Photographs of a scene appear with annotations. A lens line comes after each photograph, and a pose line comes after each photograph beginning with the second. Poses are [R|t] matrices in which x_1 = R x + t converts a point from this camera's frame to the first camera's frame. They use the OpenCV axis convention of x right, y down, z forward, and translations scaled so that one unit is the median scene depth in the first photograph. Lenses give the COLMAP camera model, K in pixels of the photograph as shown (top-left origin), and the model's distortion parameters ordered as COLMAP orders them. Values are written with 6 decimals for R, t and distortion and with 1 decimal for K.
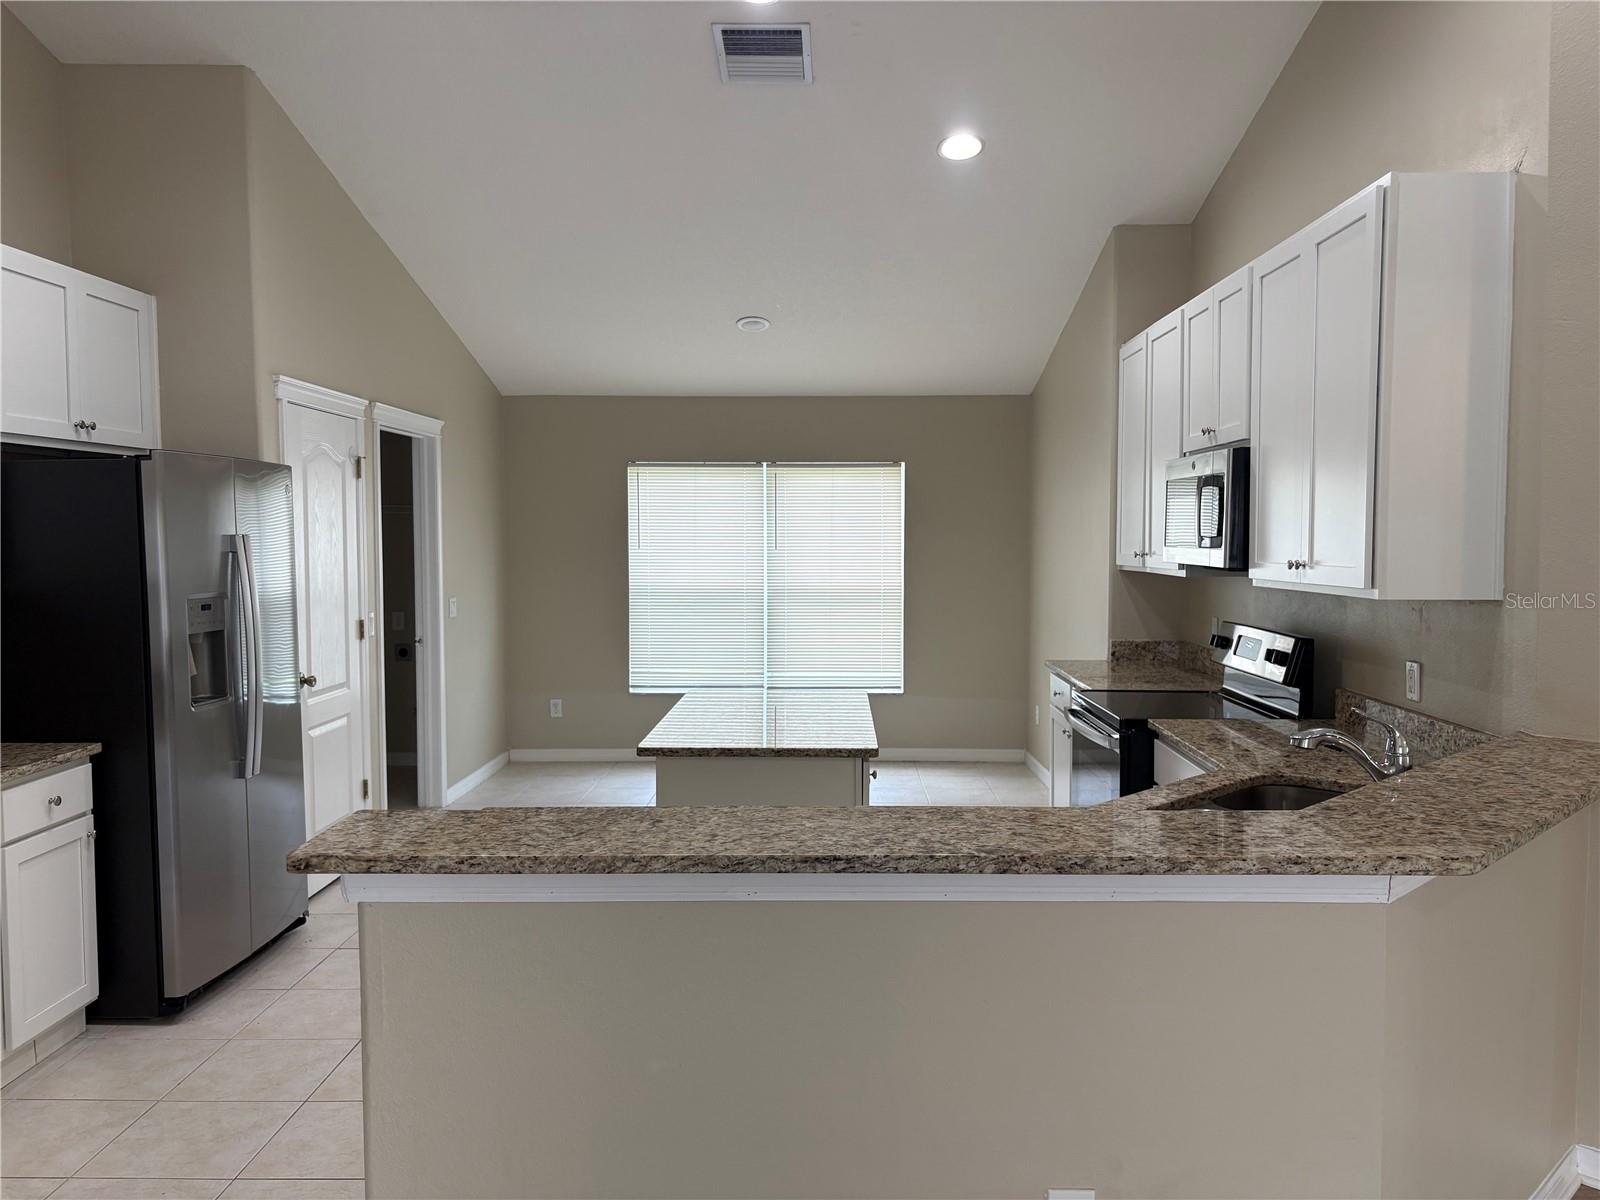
lens RADIAL K [[1207.9, 0, 808.0], [0, 1207.9, 601.3], [0, 0, 1]] dist [0.034901, -0.042117]
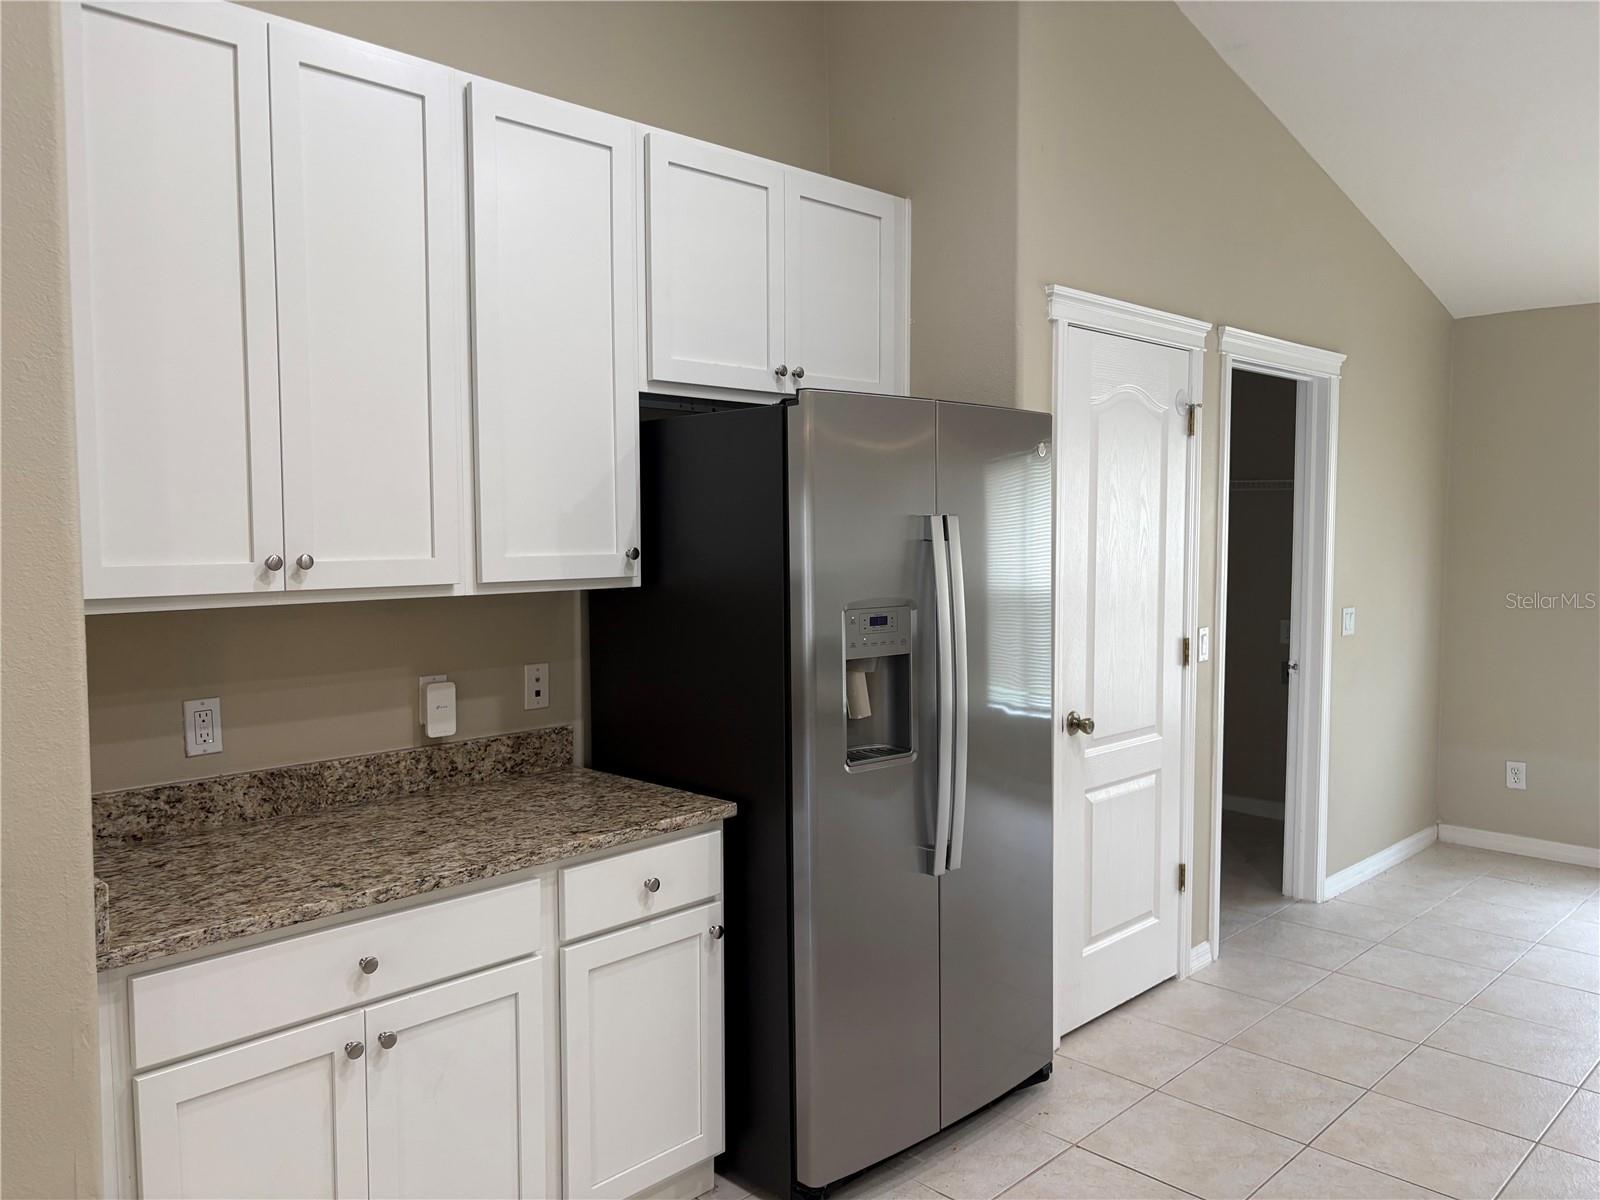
lens RADIAL K [[1207.9, 0, 812.2], [0, 1207.9, 606.3], [0, 0, 1]] dist [0.034901, -0.042117]
pose [[0.722800, 0.047896, -0.689395, -0.045645], [-0.038690, 0.998835, 0.028829, -0.016546], [0.689973, 0.005835, 0.723811, 0.379047]]
